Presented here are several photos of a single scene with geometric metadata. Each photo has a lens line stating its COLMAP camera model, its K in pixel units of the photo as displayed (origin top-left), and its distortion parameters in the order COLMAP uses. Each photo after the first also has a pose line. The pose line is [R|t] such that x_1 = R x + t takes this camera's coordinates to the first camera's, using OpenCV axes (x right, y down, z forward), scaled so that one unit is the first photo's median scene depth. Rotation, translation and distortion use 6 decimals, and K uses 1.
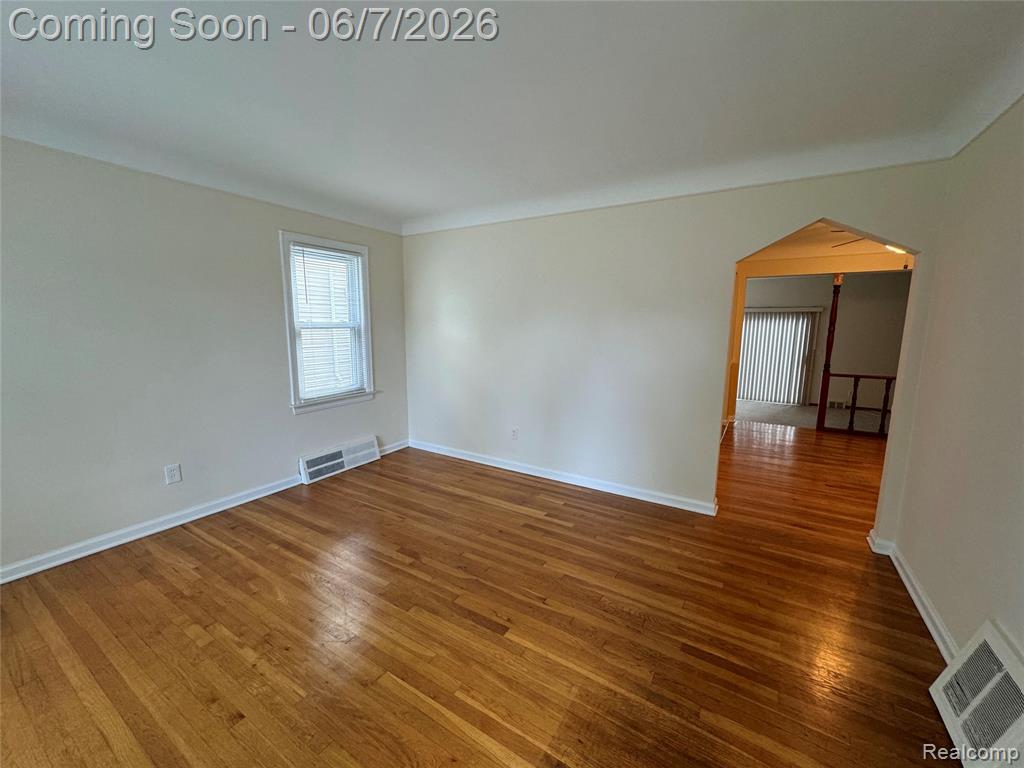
lens RADIAL K [[408.5, 0, 513.9], [0, 408.5, 385.5], [0, 0, 1]] dist [-0.002556, 0.000423]
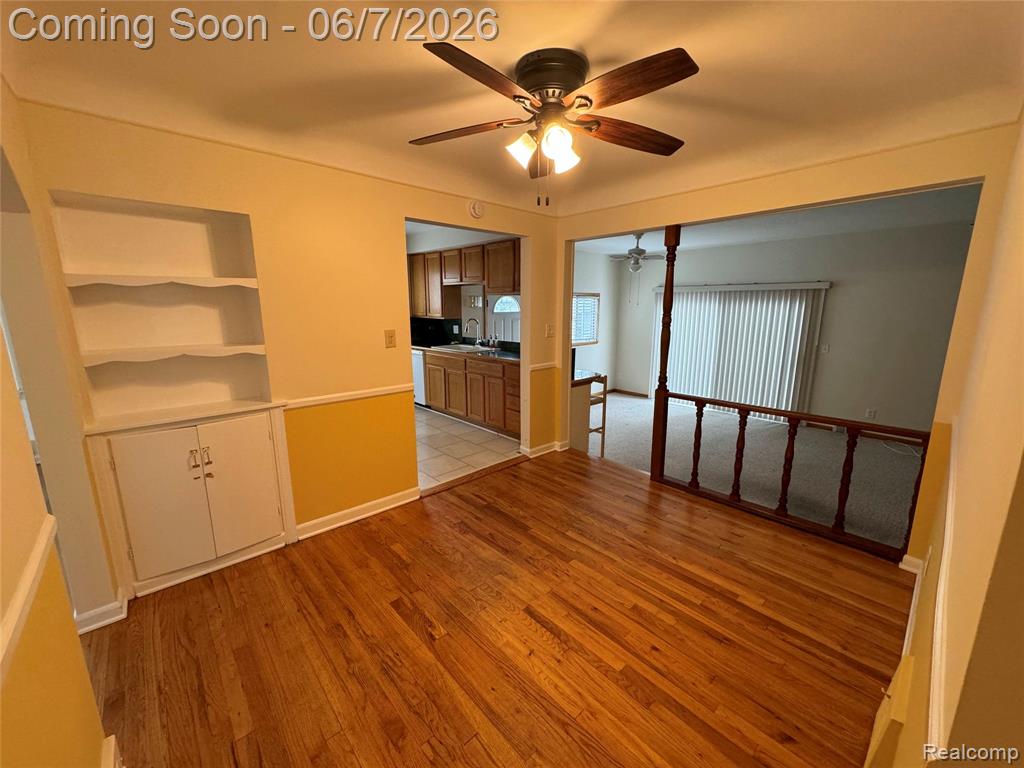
lens RADIAL K [[408.5, 0, 511.1], [0, 408.5, 385.0], [0, 0, 1]] dist [-0.002556, 0.000423]
pose [[0.960501, 0.046240, -0.274409, 0.809363], [-0.034622, 0.998293, 0.047036, -0.069417], [0.276115, -0.035677, 0.960462, 0.384159]]
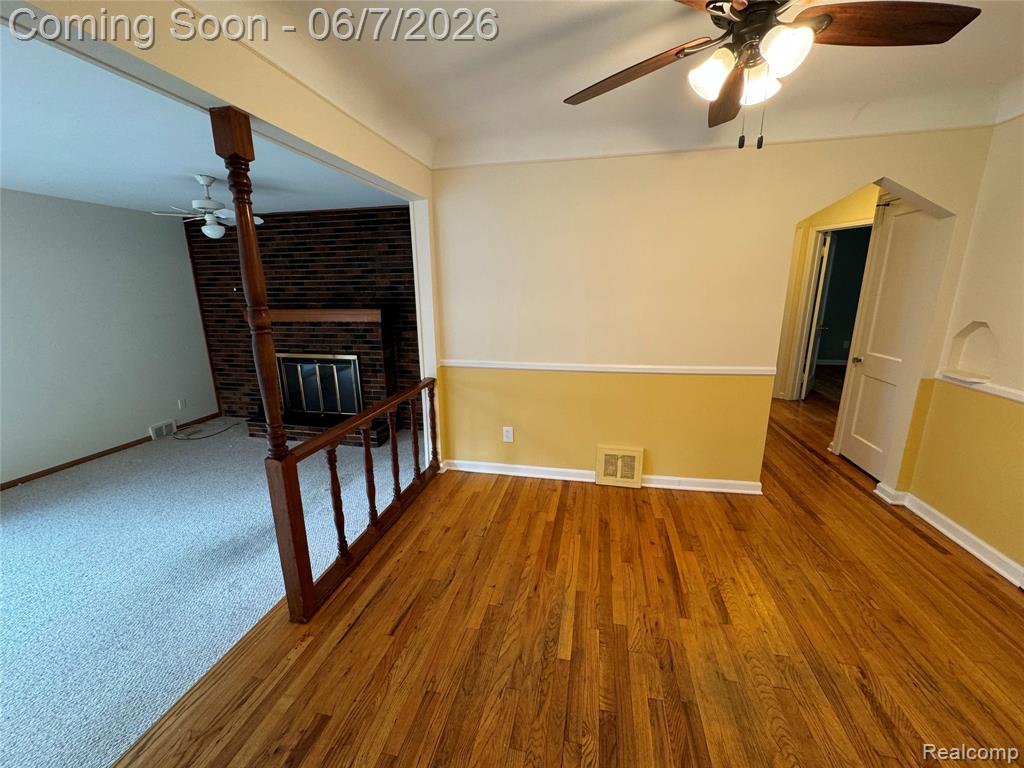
lens RADIAL K [[408.5, 0, 512.2], [0, 408.5, 386.1], [0, 0, 1]] dist [-0.002556, 0.000423]
pose [[-0.335388, -0.223985, 0.915066, 0.487179], [0.152205, 0.945681, 0.287264, -0.167400], [-0.929704, 0.235622, -0.283079, 1.028475]]
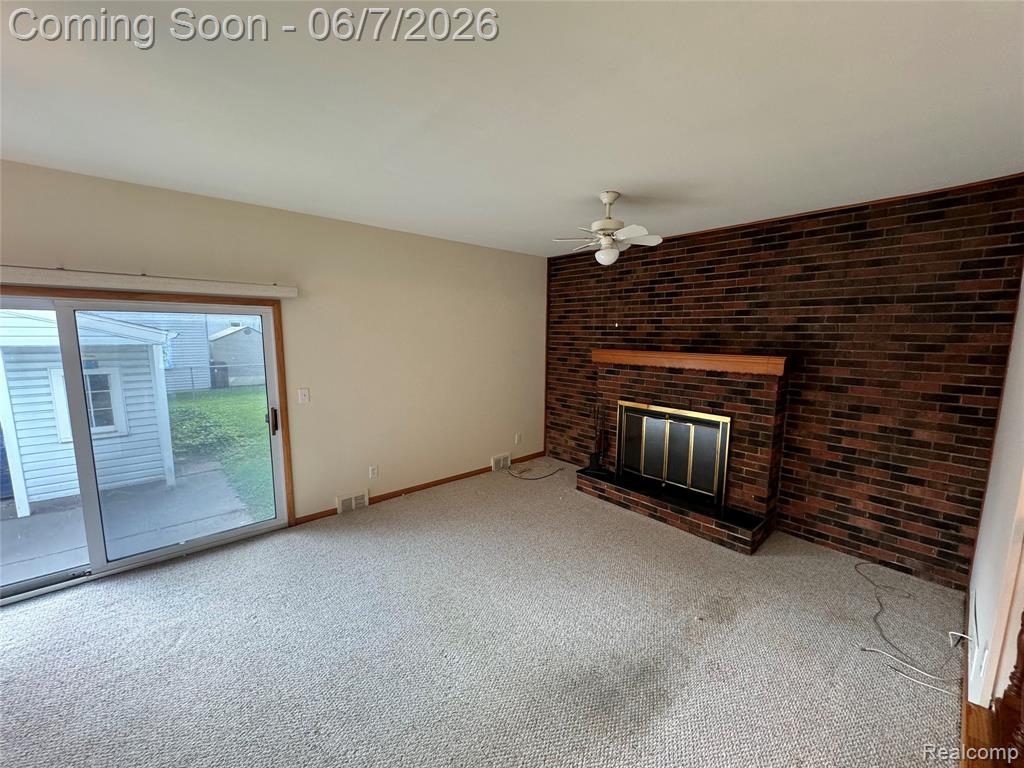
lens RADIAL K [[408.5, 0, 511.4], [0, 408.5, 385.5], [0, 0, 1]] dist [-0.002556, 0.000423]
pose [[0.288988, -0.130061, 0.948457, 0.761855], [0.140794, 0.985730, 0.092273, -0.188329], [-0.946923, 0.106871, 0.303176, 1.233583]]
